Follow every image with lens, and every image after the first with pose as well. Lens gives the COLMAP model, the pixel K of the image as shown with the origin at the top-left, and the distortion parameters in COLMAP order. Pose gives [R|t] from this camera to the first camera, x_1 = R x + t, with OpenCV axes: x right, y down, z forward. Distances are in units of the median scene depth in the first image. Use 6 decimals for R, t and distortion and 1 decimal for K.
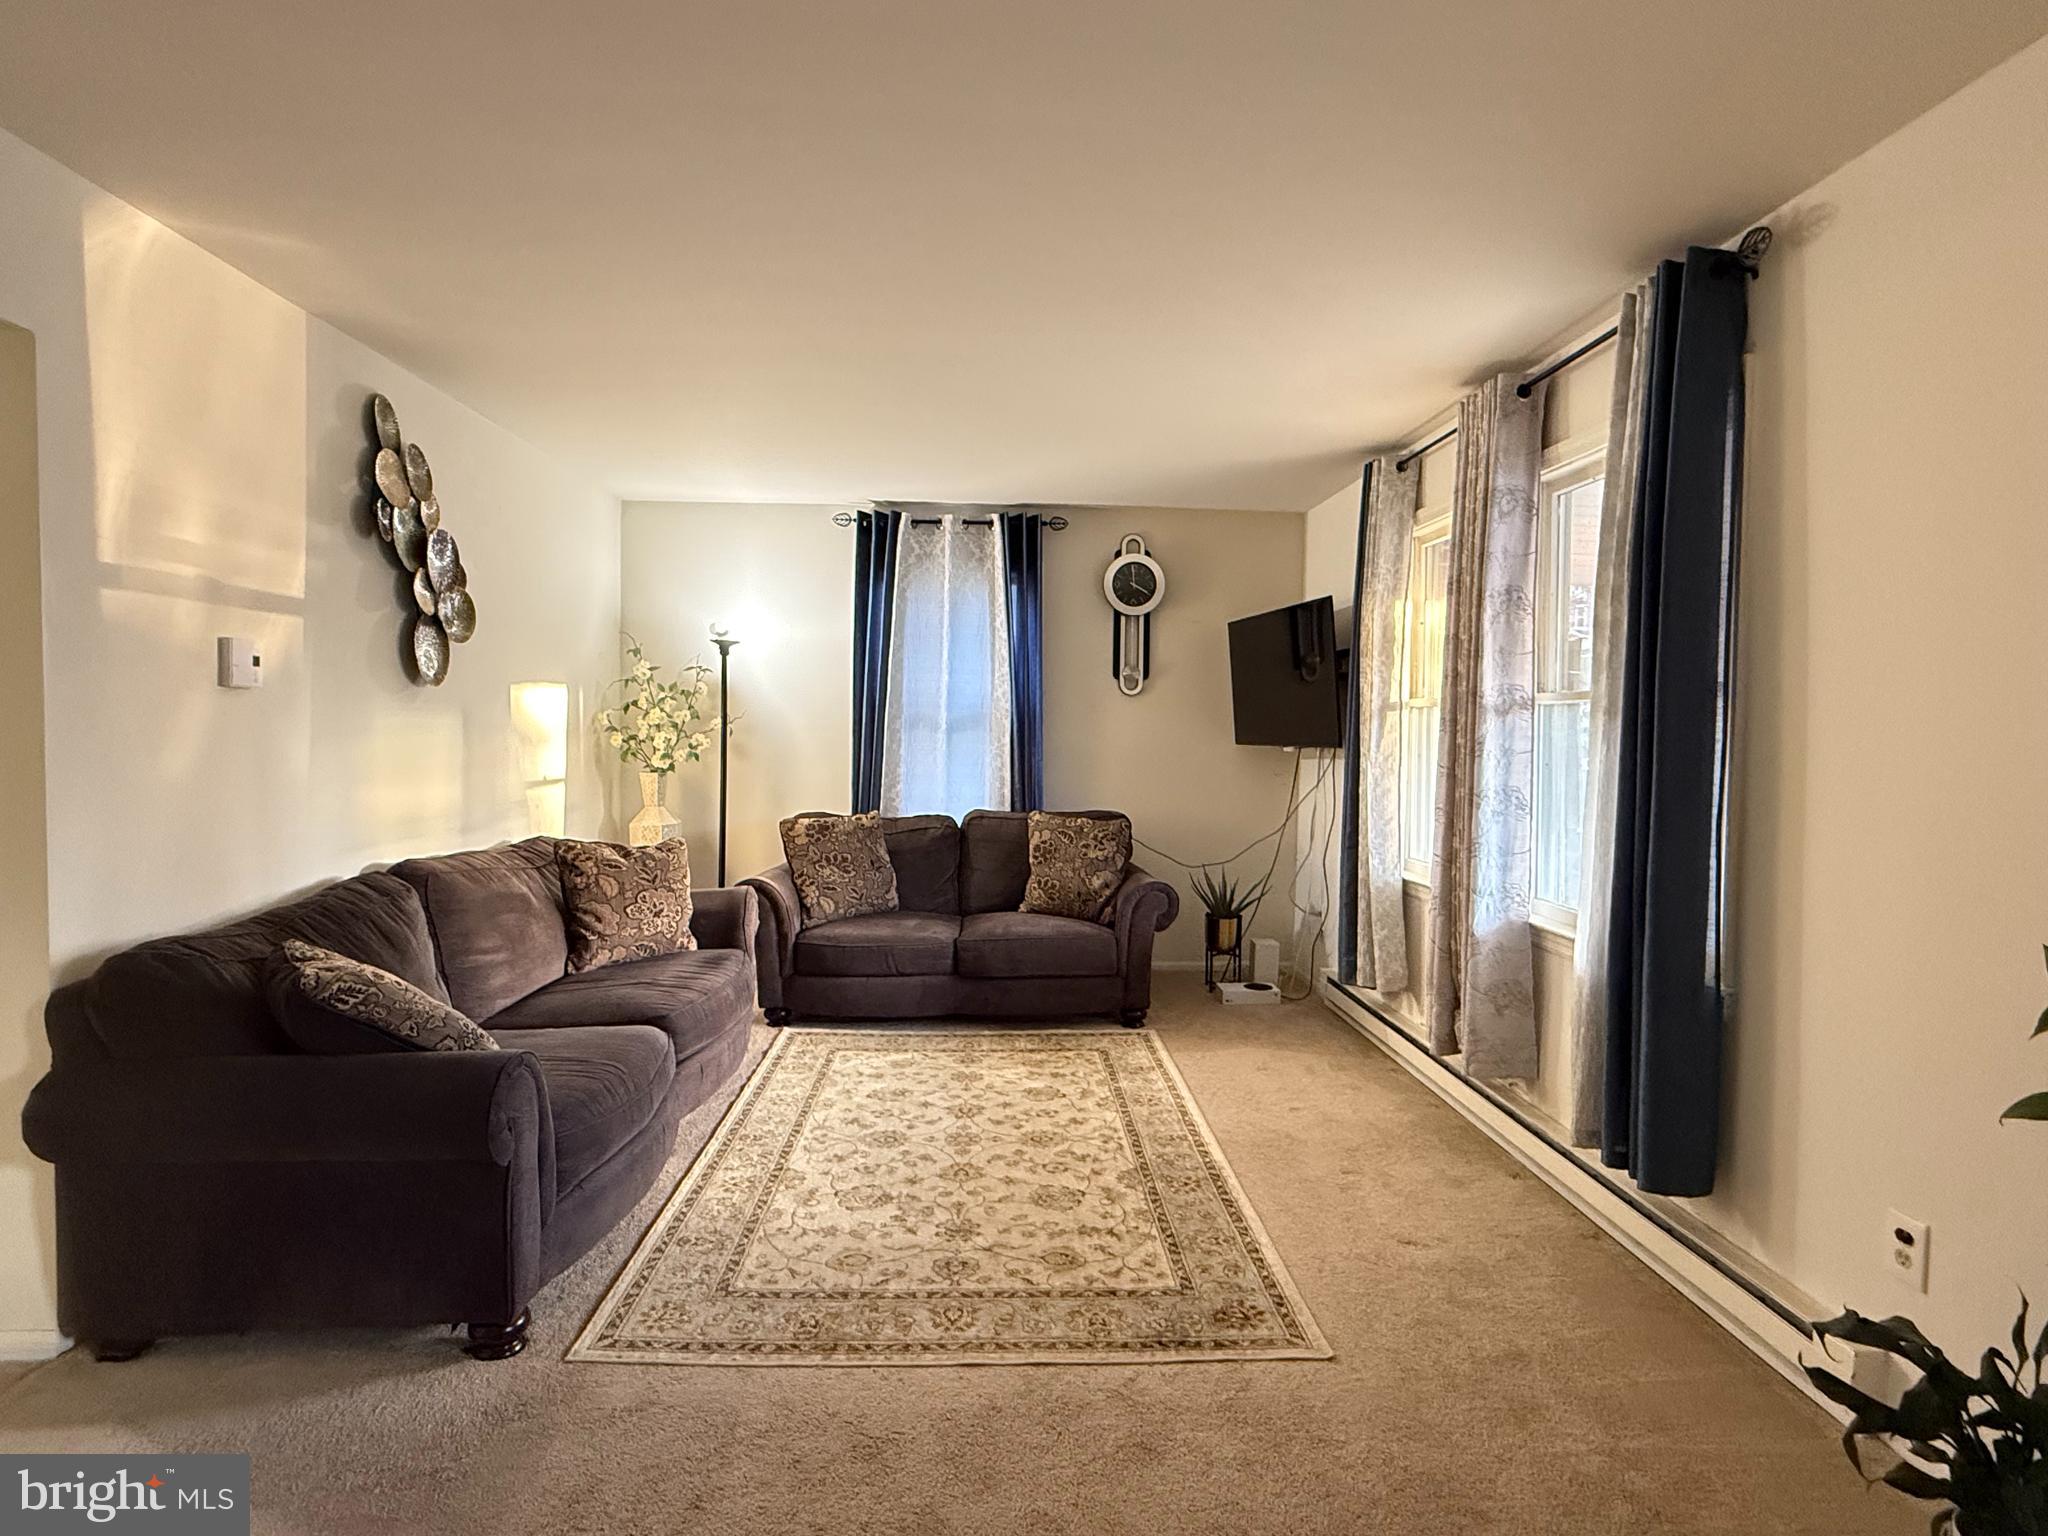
lens RADIAL K [[1051.5, 0, 1024.0], [0, 1051.5, 768.0], [0, 0, 1]] dist [0.002529, 0.000199]
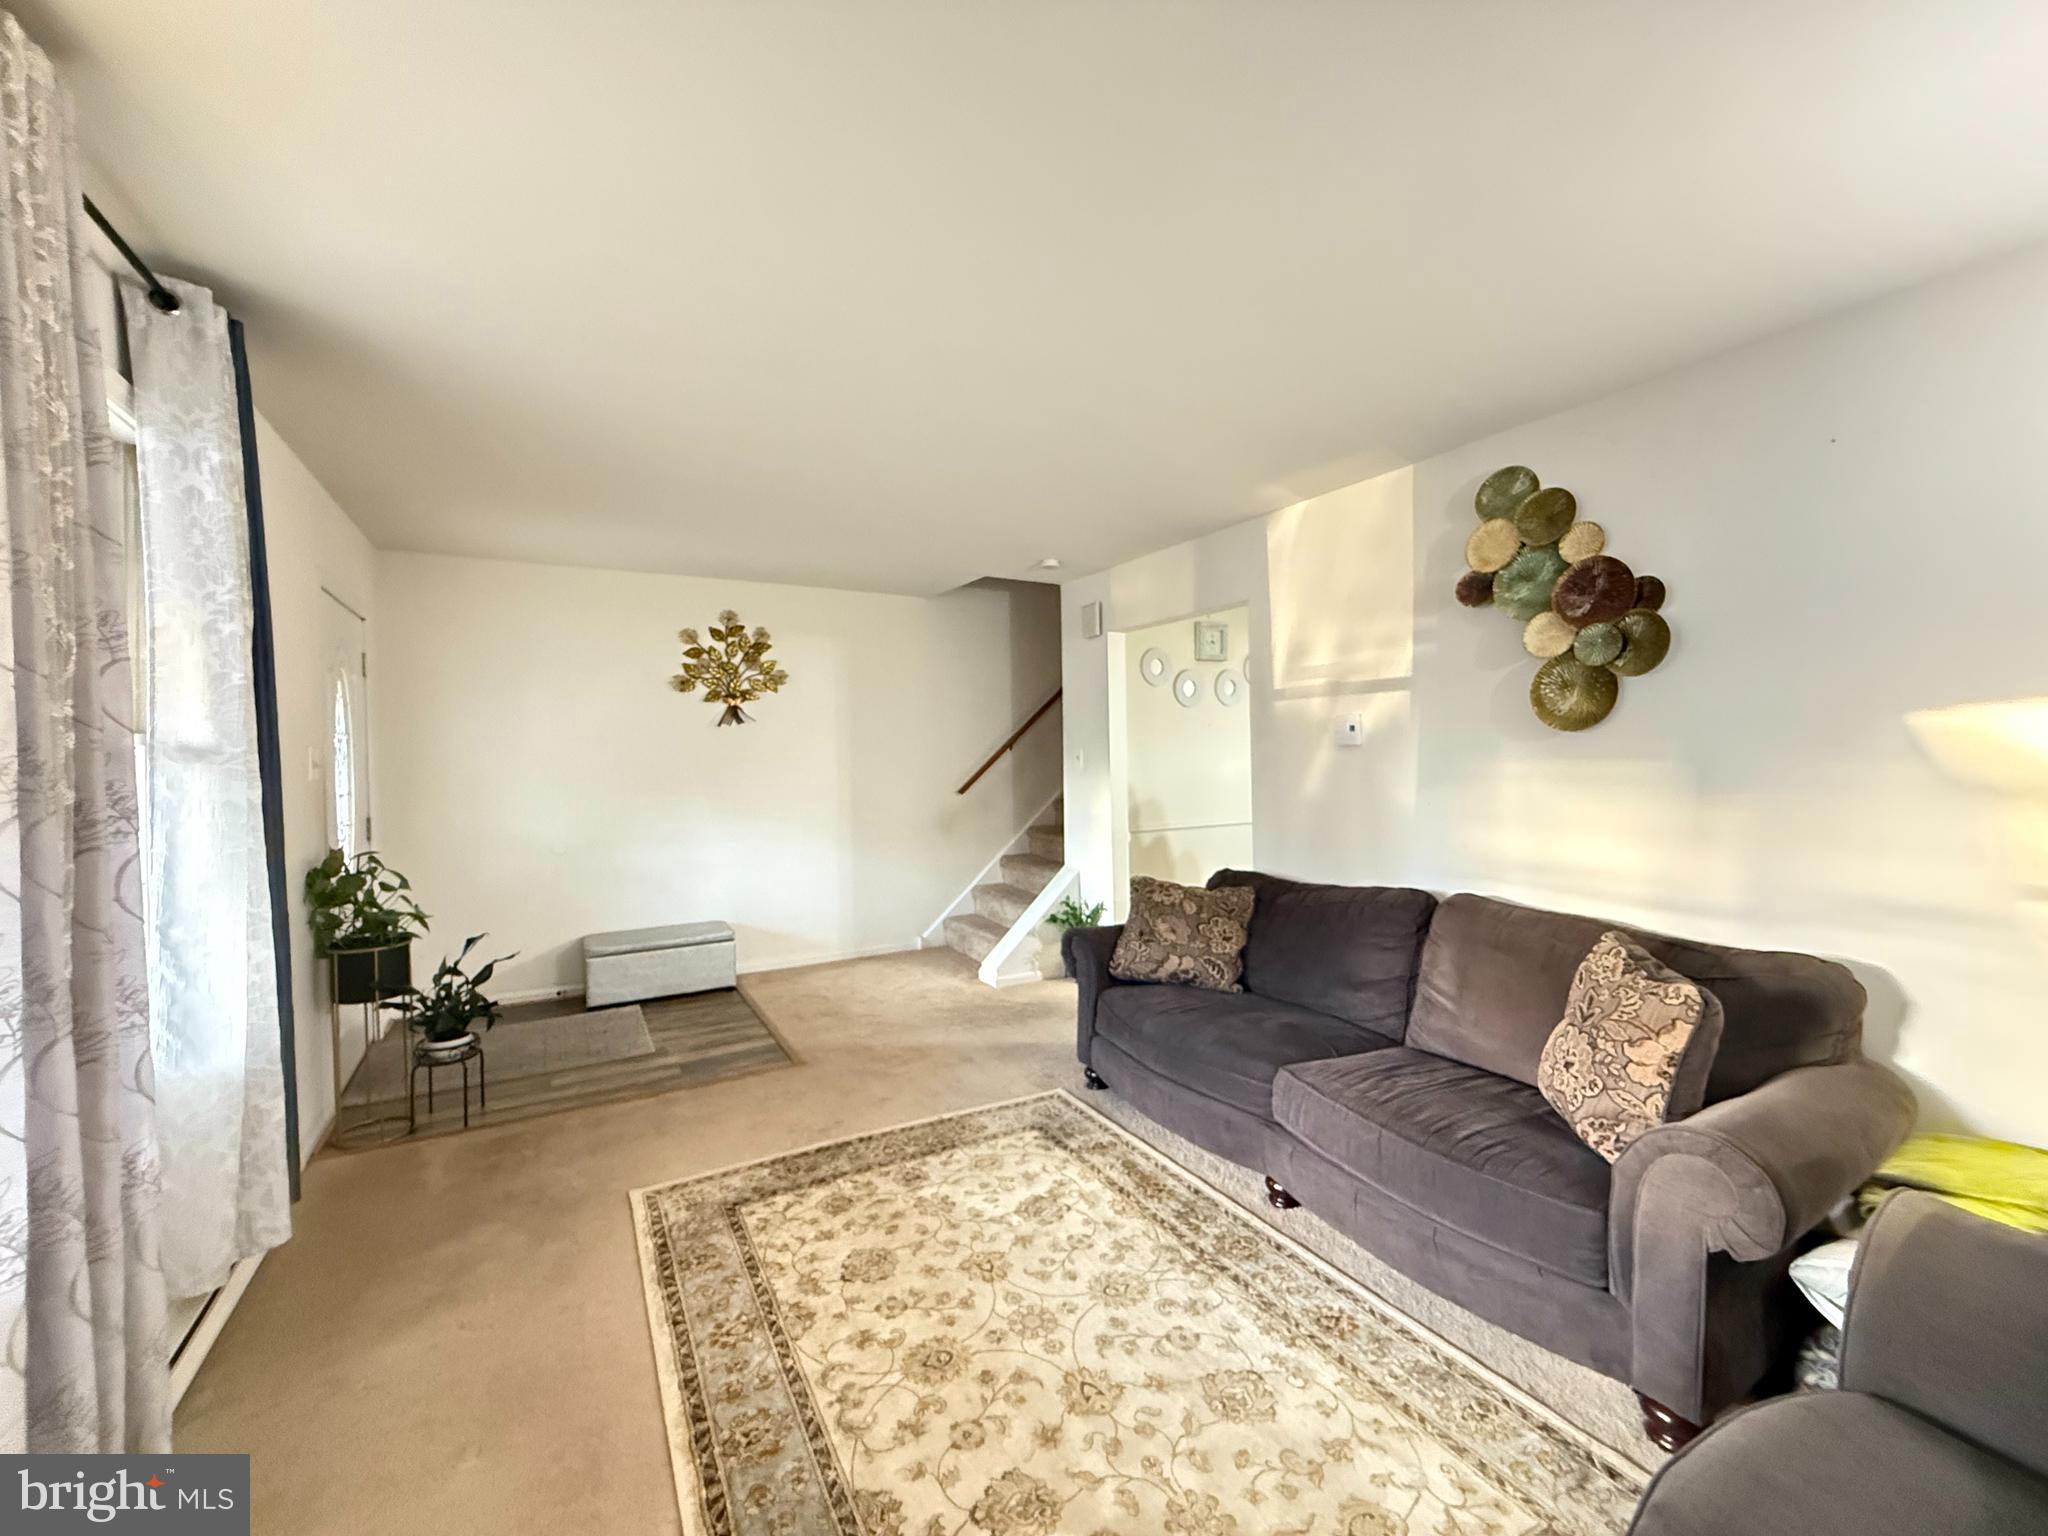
lens RADIAL K [[814.3, 0, 1016.0], [0, 814.3, 766.8], [0, 0, 1]] dist [0.000858, -0.000910]
pose [[-0.889555, 0.007932, -0.456760, 0.182553], [-0.017648, 0.998506, 0.051711, -0.065225], [0.456488, 0.054061, -0.888086, 1.246444]]
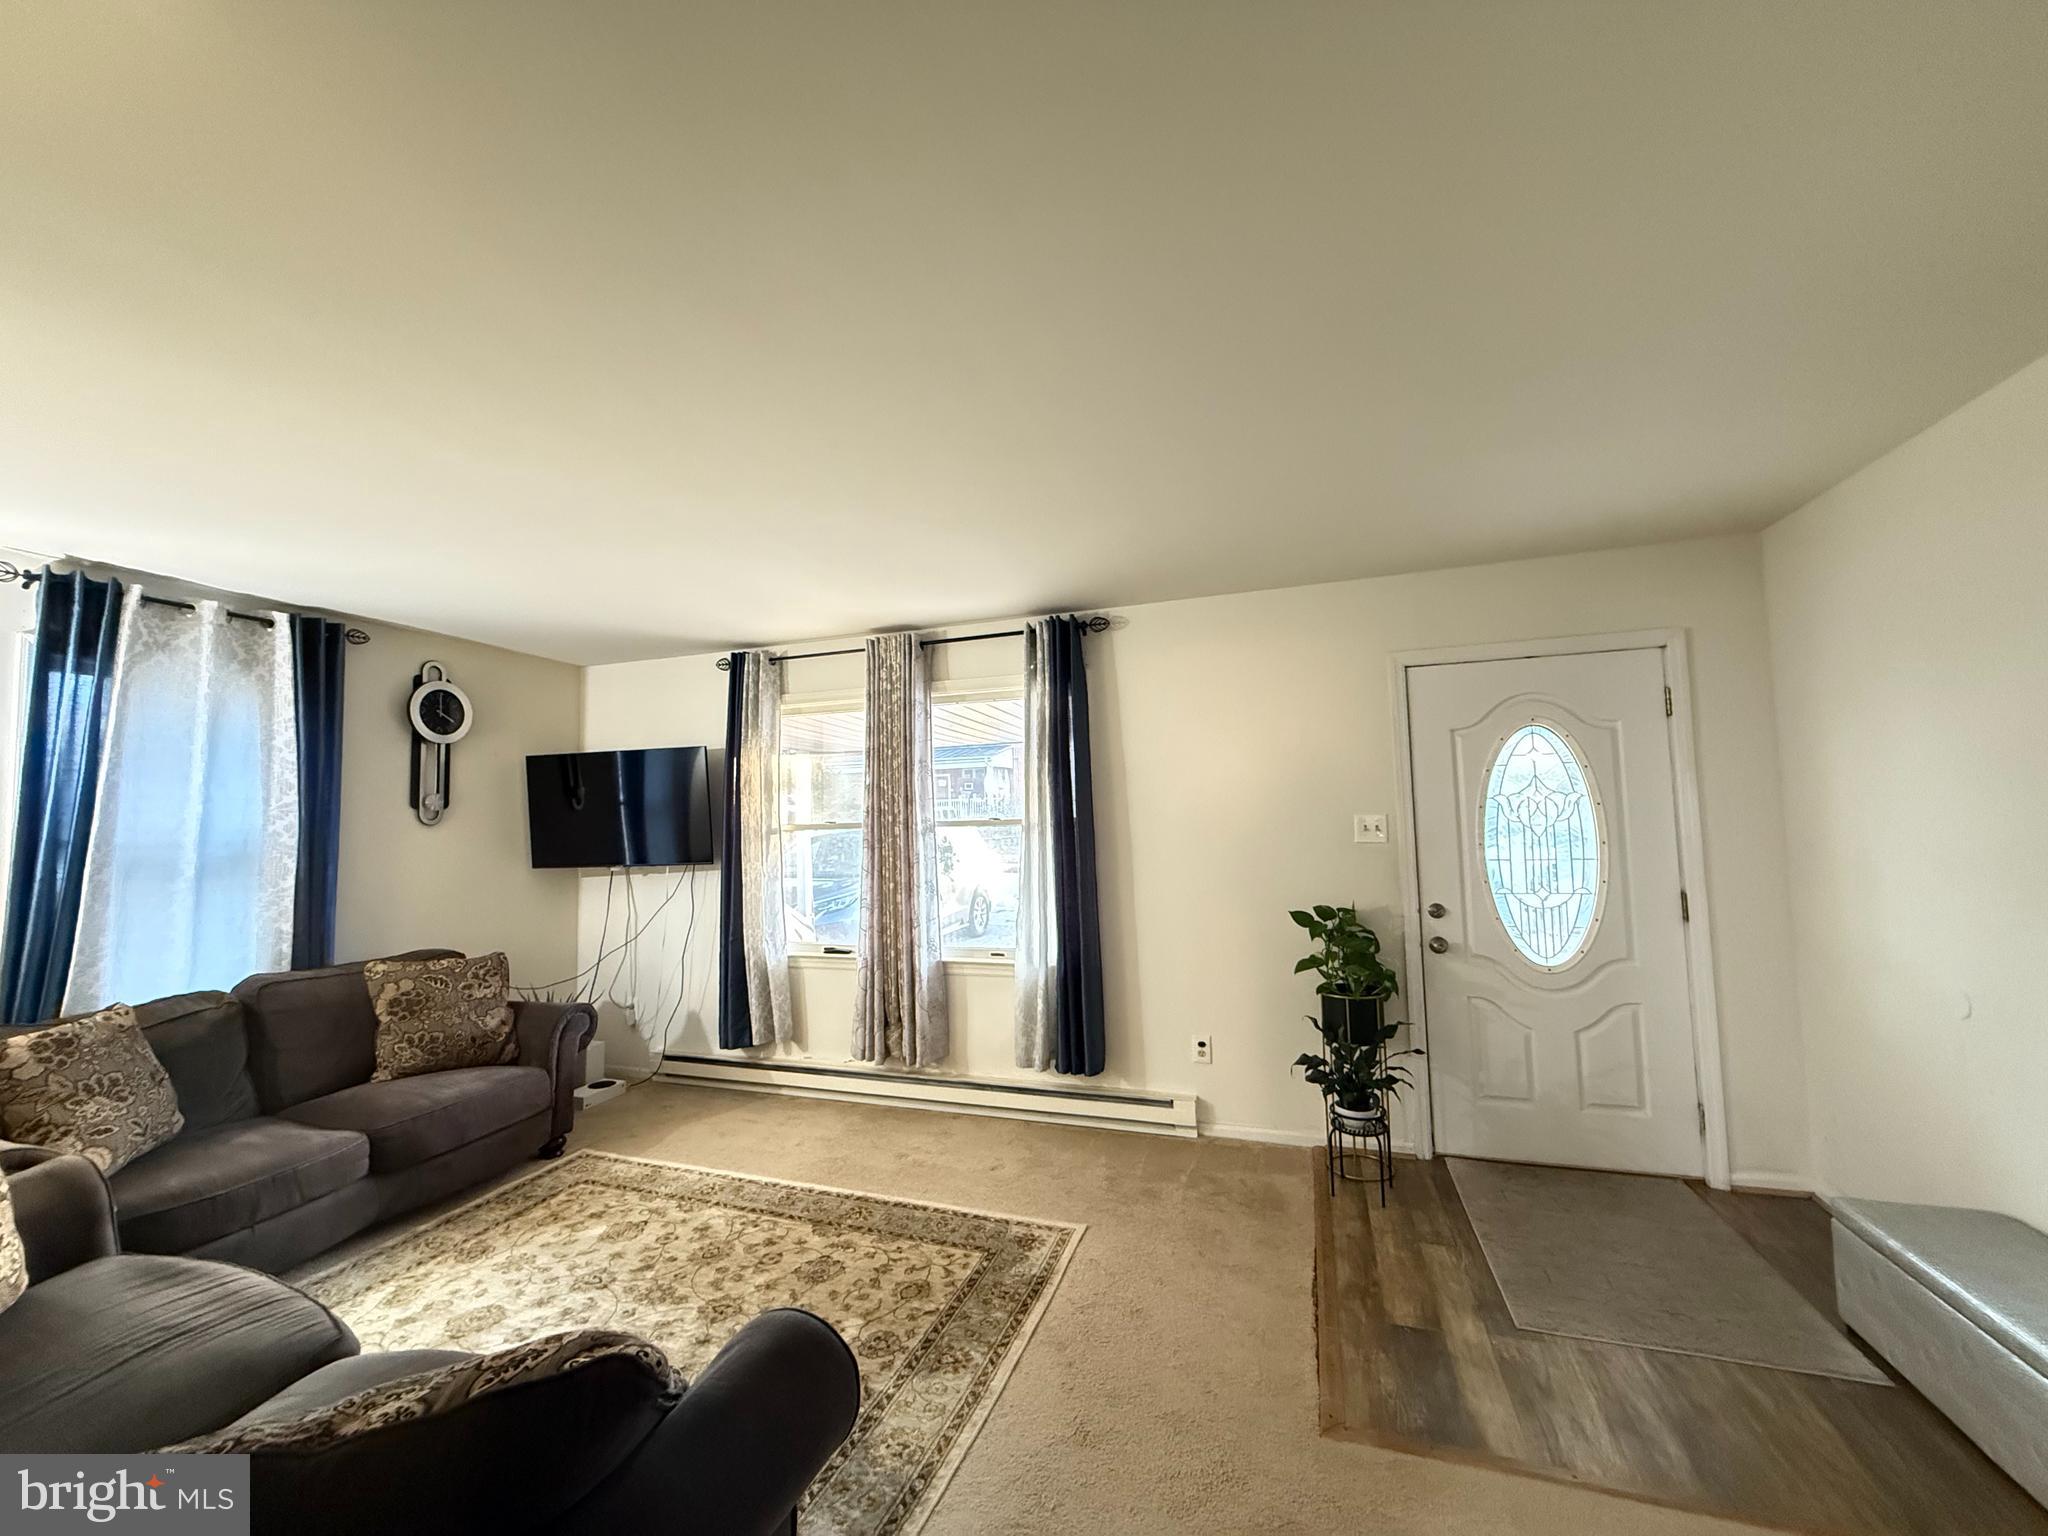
lens RADIAL K [[814.3, 0, 1016.0], [0, 814.3, 766.8], [0, 0, 1]] dist [0.000858, -0.000910]
pose [[0.371680, 0.041102, 0.927451, -0.542613], [0.066330, 0.995291, -0.070690, -0.046907], [-0.925988, 0.087792, 0.367203, 0.310996]]
